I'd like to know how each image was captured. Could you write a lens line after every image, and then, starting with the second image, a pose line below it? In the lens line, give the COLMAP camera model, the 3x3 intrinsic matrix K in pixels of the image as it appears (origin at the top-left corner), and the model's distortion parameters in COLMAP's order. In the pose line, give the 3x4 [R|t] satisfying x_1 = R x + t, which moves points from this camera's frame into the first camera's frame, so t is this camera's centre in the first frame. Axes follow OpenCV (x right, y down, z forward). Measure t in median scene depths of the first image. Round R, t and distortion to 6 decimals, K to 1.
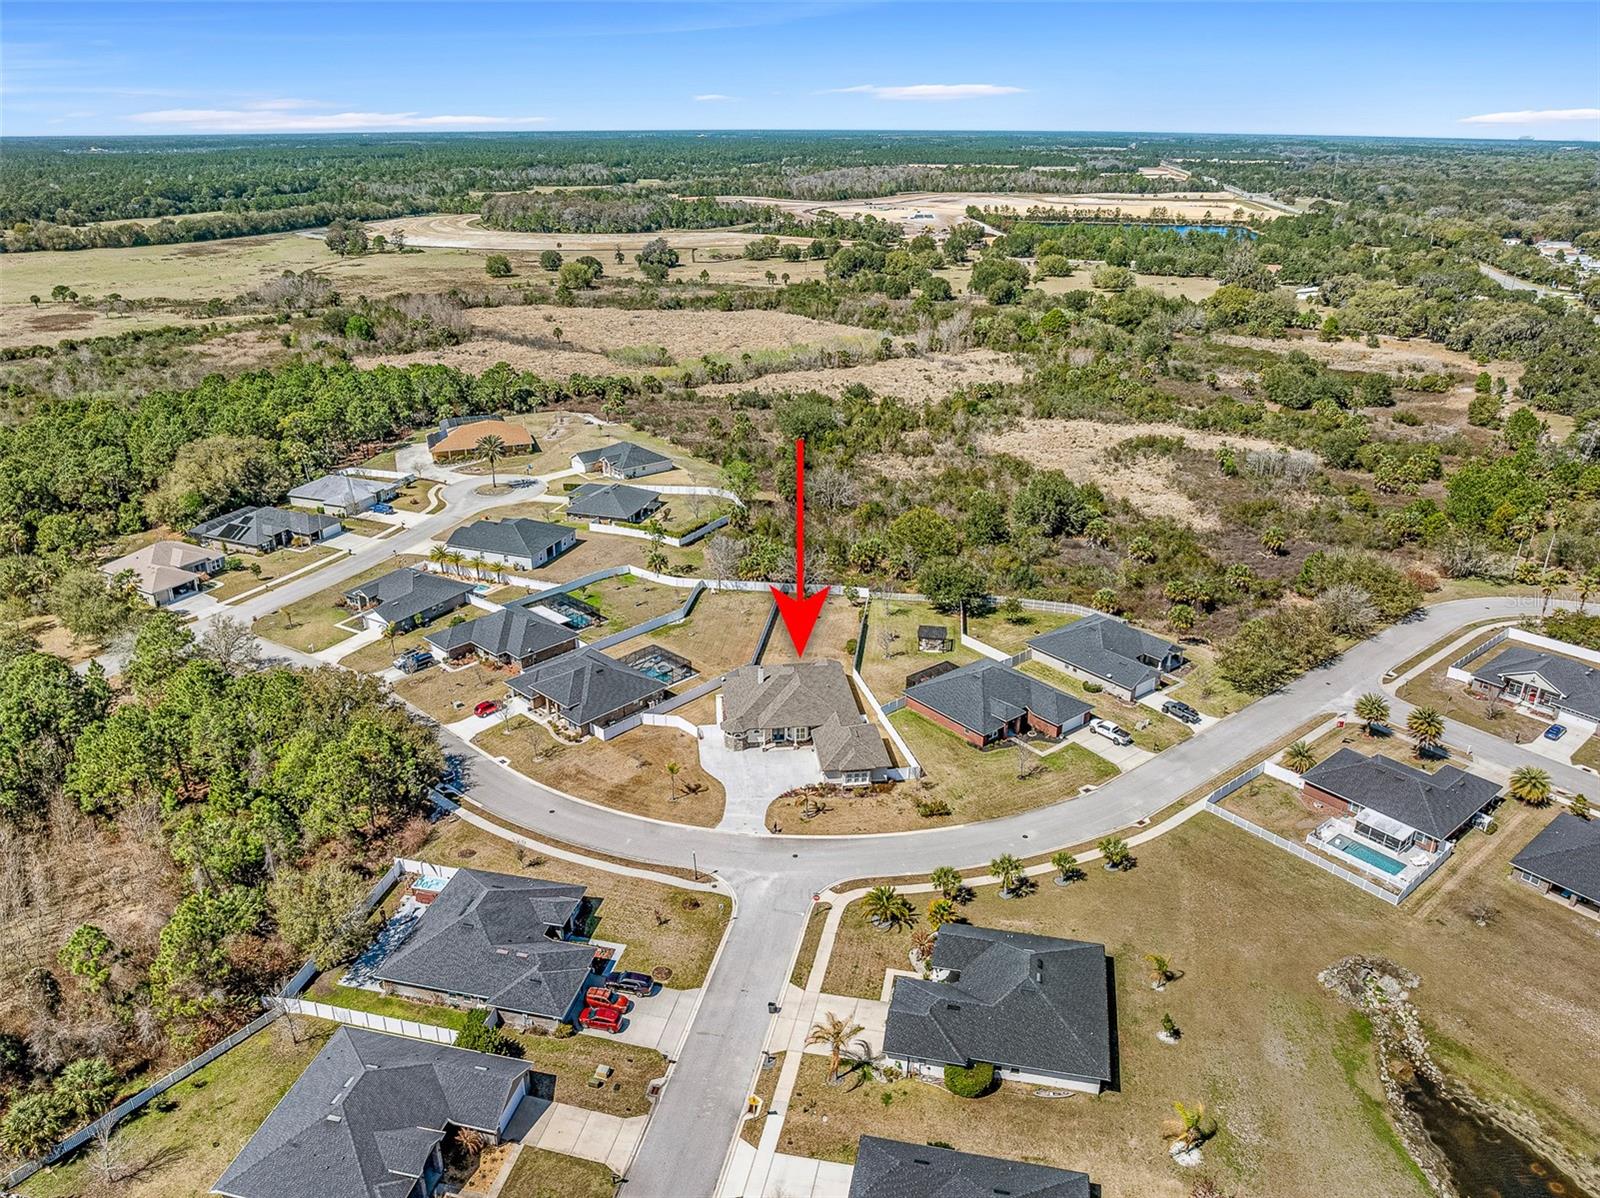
lens RADIAL K [[1117.0, 0, 789.6], [0, 1117.0, 593.9], [0, 0, 1]] dist [-0.033140, -0.001907]
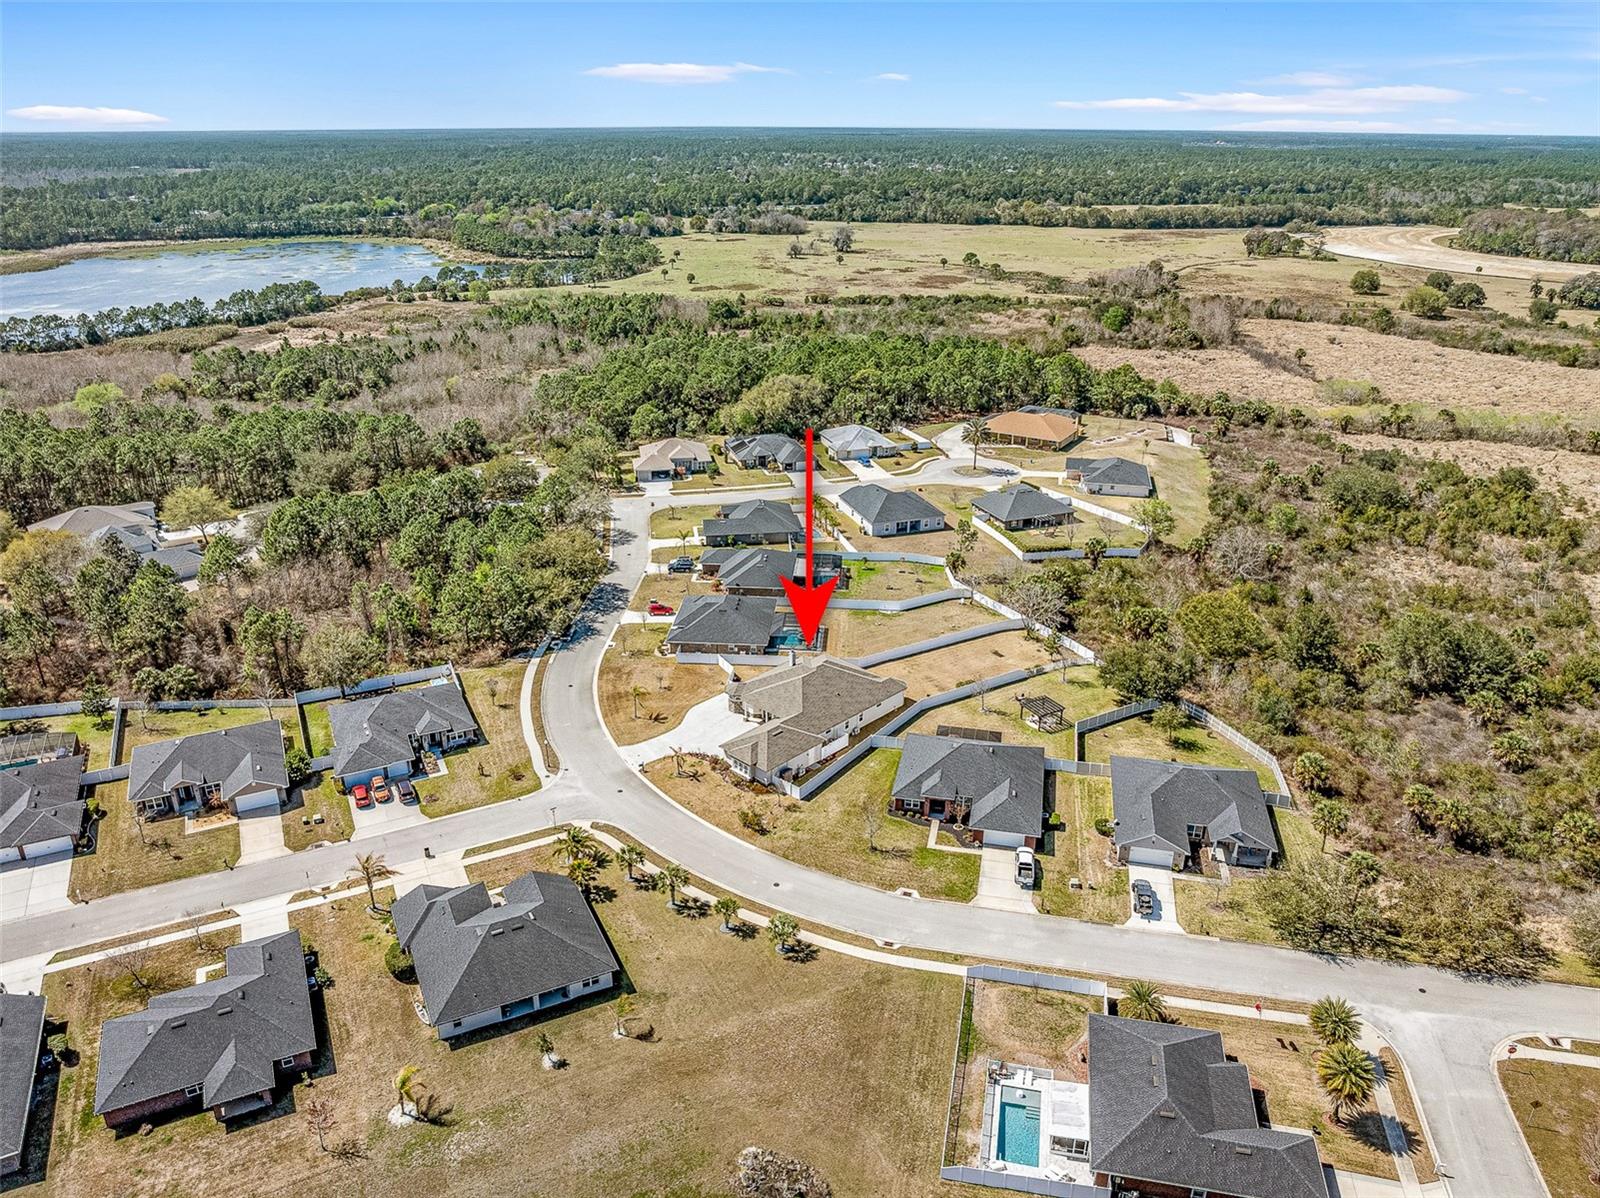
lens RADIAL K [[1126.9, 0, 800.9], [0, 1126.9, 591.0], [0, 0, 1]] dist [-0.036992, 0.001073]
pose [[0.631883, 0.300415, -0.714475, 0.567690], [-0.303090, 0.944197, 0.128953, -0.099295], [0.713345, 0.135067, 0.687674, 0.224529]]
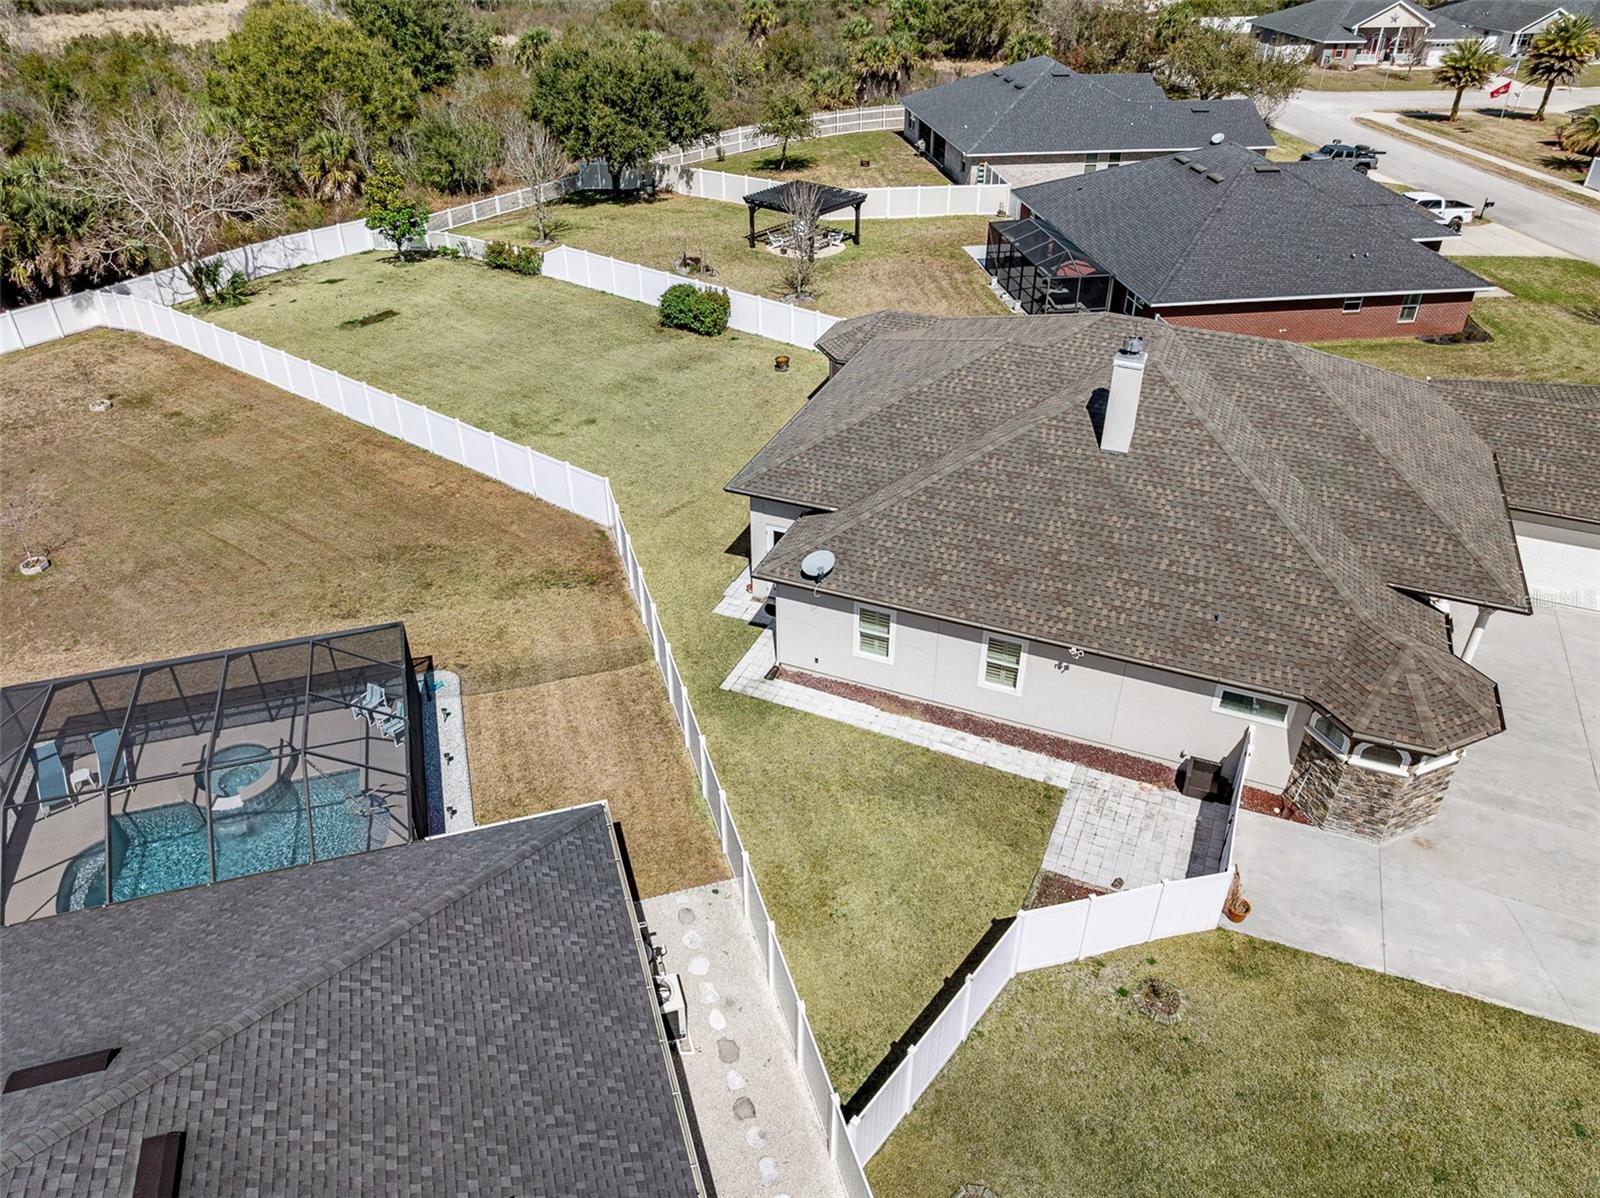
lens RADIAL K [[1117.0, 0, 789.6], [0, 1117.0, 593.9], [0, 0, 1]] dist [-0.033140, -0.001907]
pose [[0.492802, -0.485467, 0.722128, -0.152528], [0.337306, 0.871586, 0.355756, 0.016990], [-0.802104, 0.068261, 0.593270, 0.756986]]
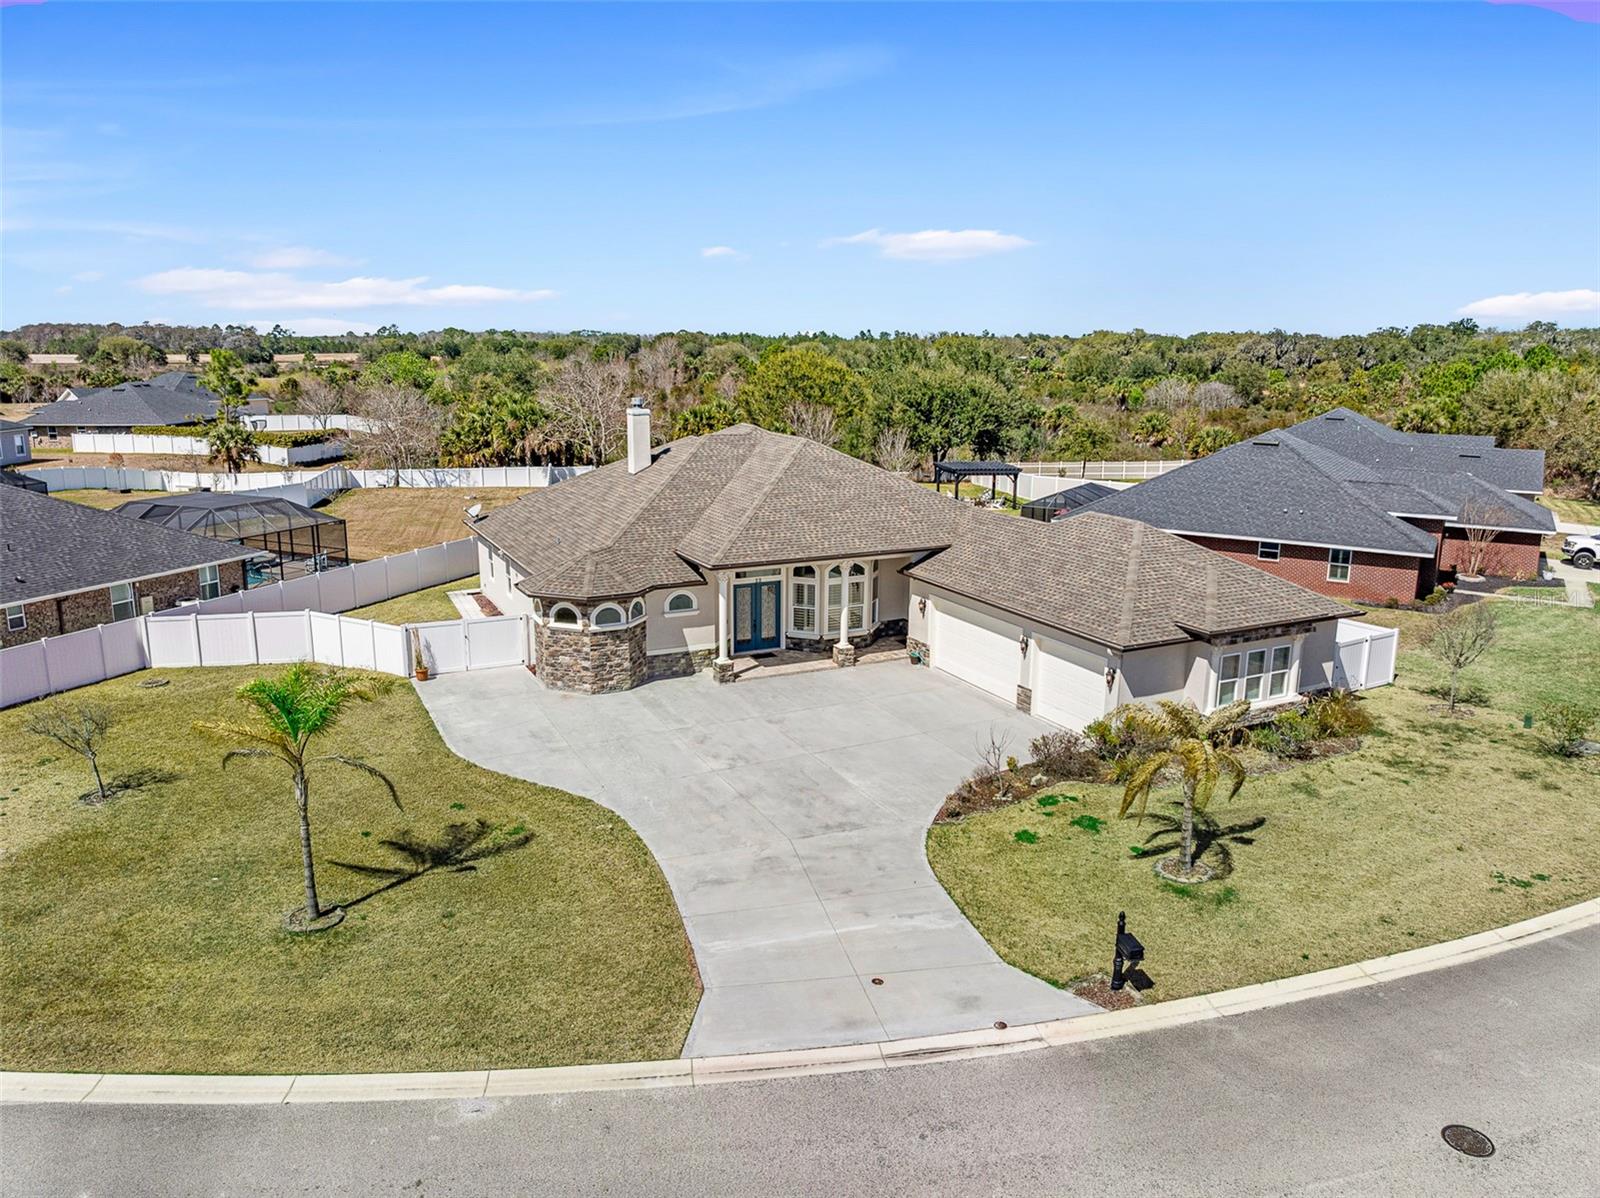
lens RADIAL K [[1126.9, 0, 800.9], [0, 1126.9, 591.0], [0, 0, 1]] dist [-0.036992, 0.001073]
pose [[0.941642, -0.066509, 0.329980, -0.064423], [0.124552, 0.979554, -0.157992, 0.124883], [-0.312725, 0.189871, 0.930673, 0.600567]]
